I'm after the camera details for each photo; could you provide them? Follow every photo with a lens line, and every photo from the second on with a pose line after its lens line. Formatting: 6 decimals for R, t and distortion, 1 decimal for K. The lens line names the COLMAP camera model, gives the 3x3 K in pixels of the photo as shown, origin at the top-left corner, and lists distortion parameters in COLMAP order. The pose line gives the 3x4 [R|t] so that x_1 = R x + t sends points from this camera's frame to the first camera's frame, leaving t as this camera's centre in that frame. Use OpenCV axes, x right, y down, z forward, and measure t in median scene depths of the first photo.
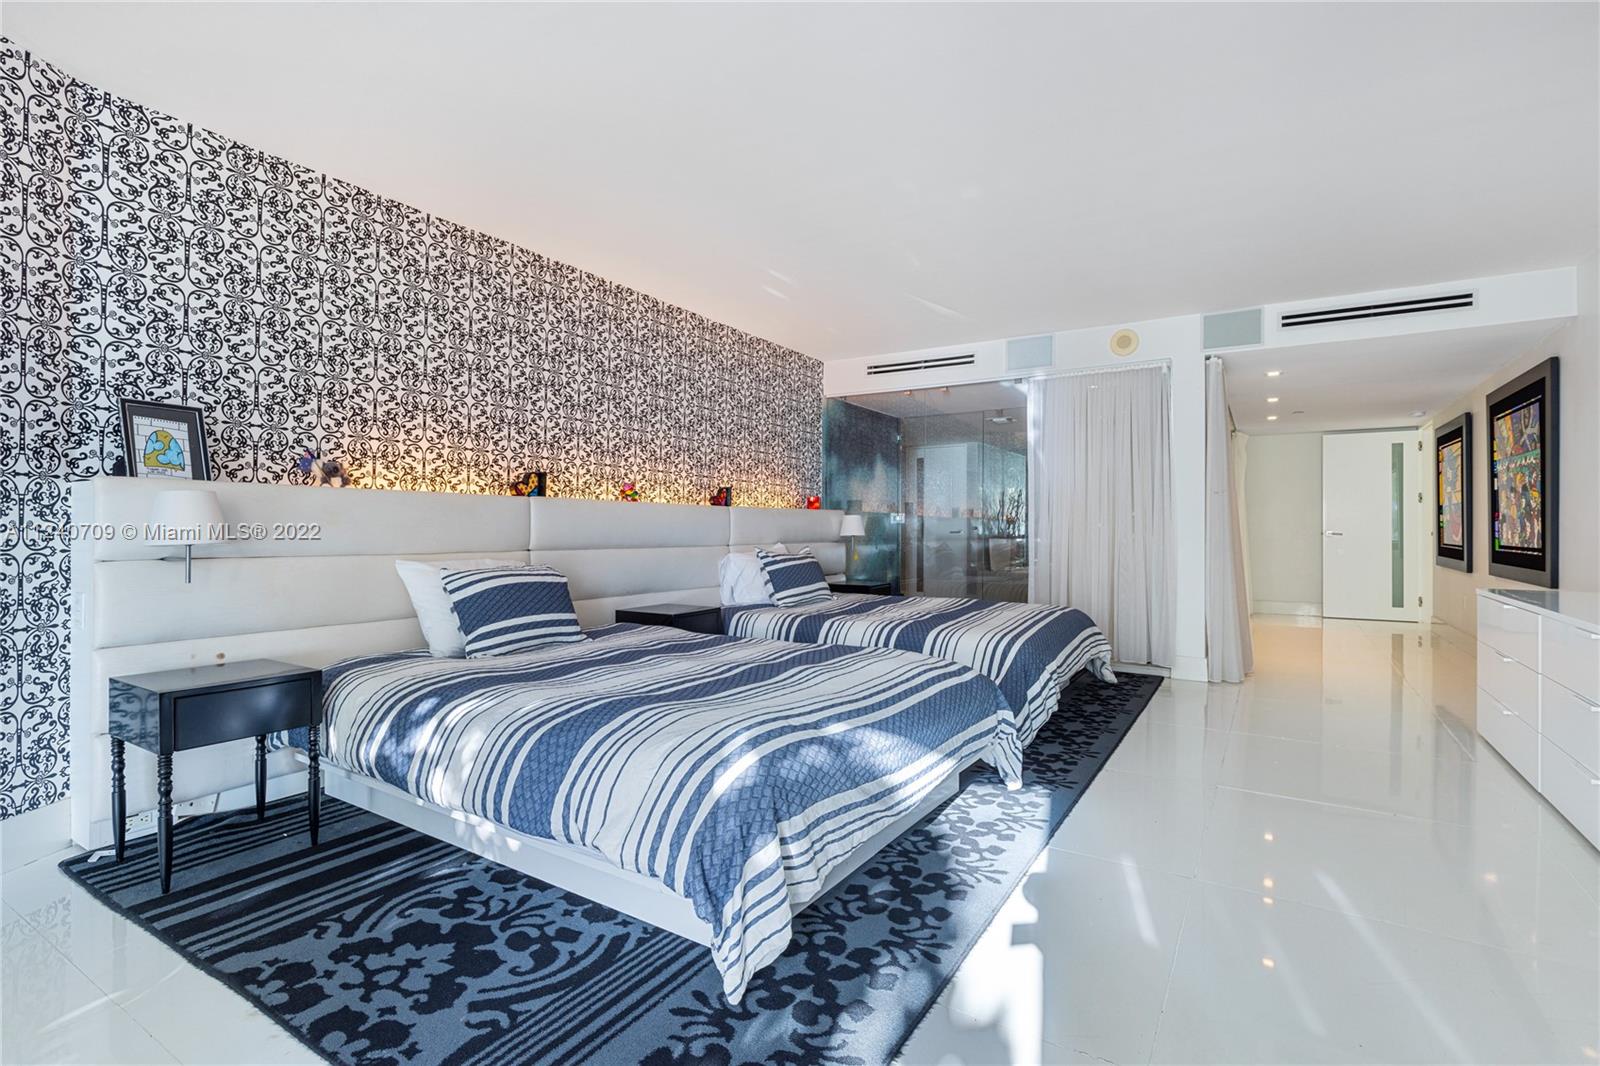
lens RADIAL K [[797.0, 0, 748.1], [0, 797.0, 527.0], [0, 0, 1]] dist [-0.002645, -0.002176]
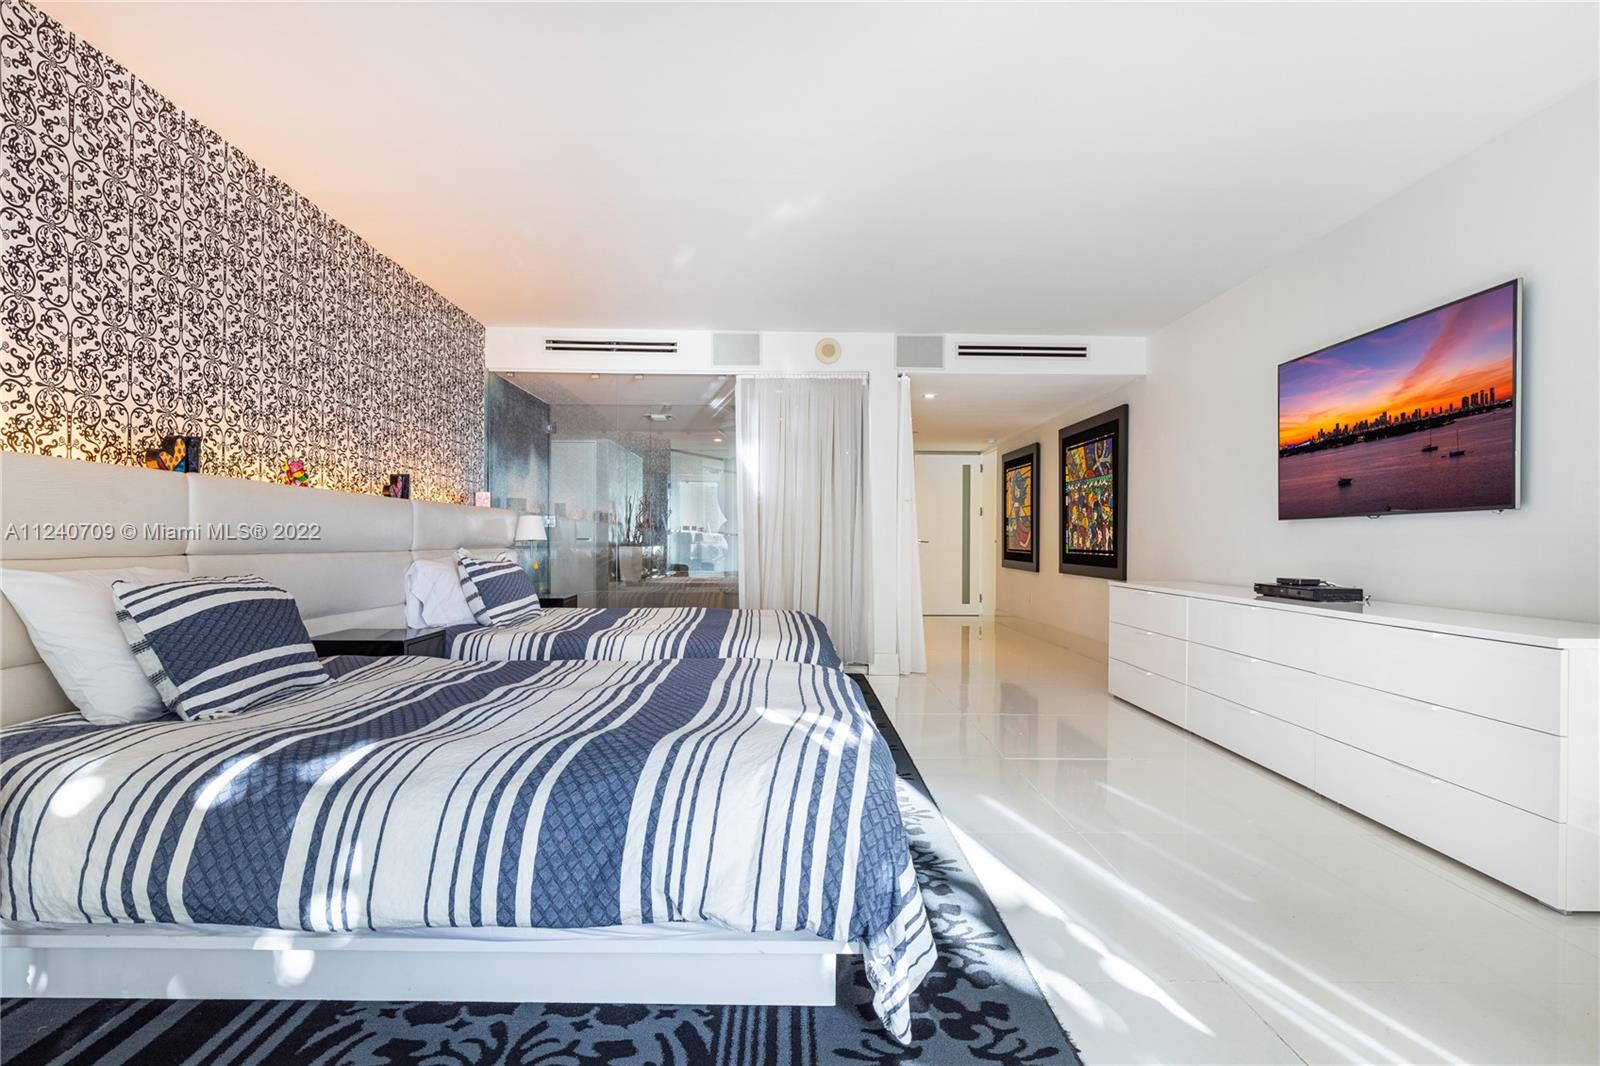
lens RADIAL K [[895.9, 0, 799.1], [0, 895.9, 553.3], [0, 0, 1]] dist [-0.001083, -0.001608]
pose [[0.814399, -0.003175, 0.580296, -0.272190], [-0.006718, 0.999866, 0.014899, 0.013052], [-0.580266, -0.016032, 0.814269, 0.100525]]
